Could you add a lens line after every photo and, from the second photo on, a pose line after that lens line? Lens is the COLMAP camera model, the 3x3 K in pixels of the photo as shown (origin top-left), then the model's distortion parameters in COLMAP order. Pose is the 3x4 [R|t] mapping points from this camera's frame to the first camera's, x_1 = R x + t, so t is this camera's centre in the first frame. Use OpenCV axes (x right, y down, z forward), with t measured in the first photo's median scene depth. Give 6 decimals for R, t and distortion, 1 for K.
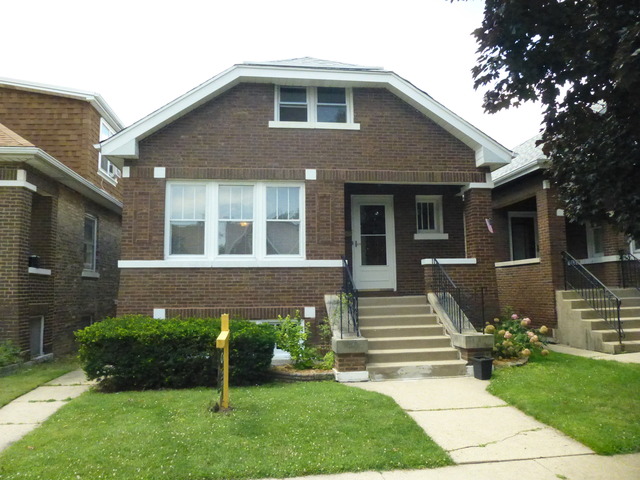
lens RADIAL K [[486.9, 0, 319.9], [0, 486.9, 237.2], [0, 0, 1]] dist [-0.074308, 0.075054]
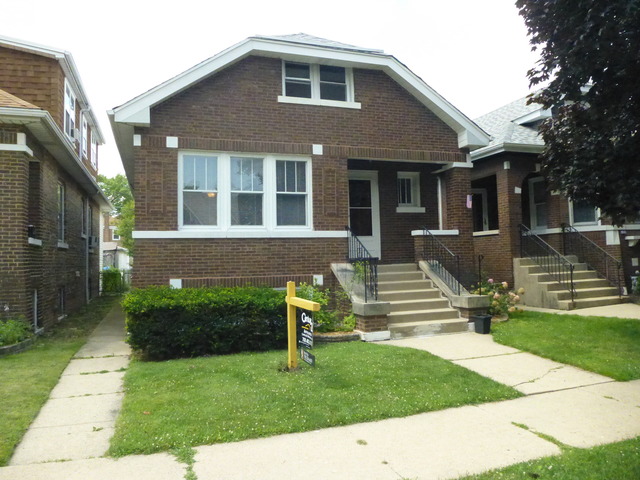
lens RADIAL K [[486.9, 0, 319.9], [0, 486.9, 237.2], [0, 0, 1]] dist [-0.074308, 0.075054]
pose [[0.978018, 0.000624, 0.208521, -0.237956], [-0.013153, 0.998189, 0.058705, -0.001637], [-0.208106, -0.060157, 0.976254, -0.037913]]
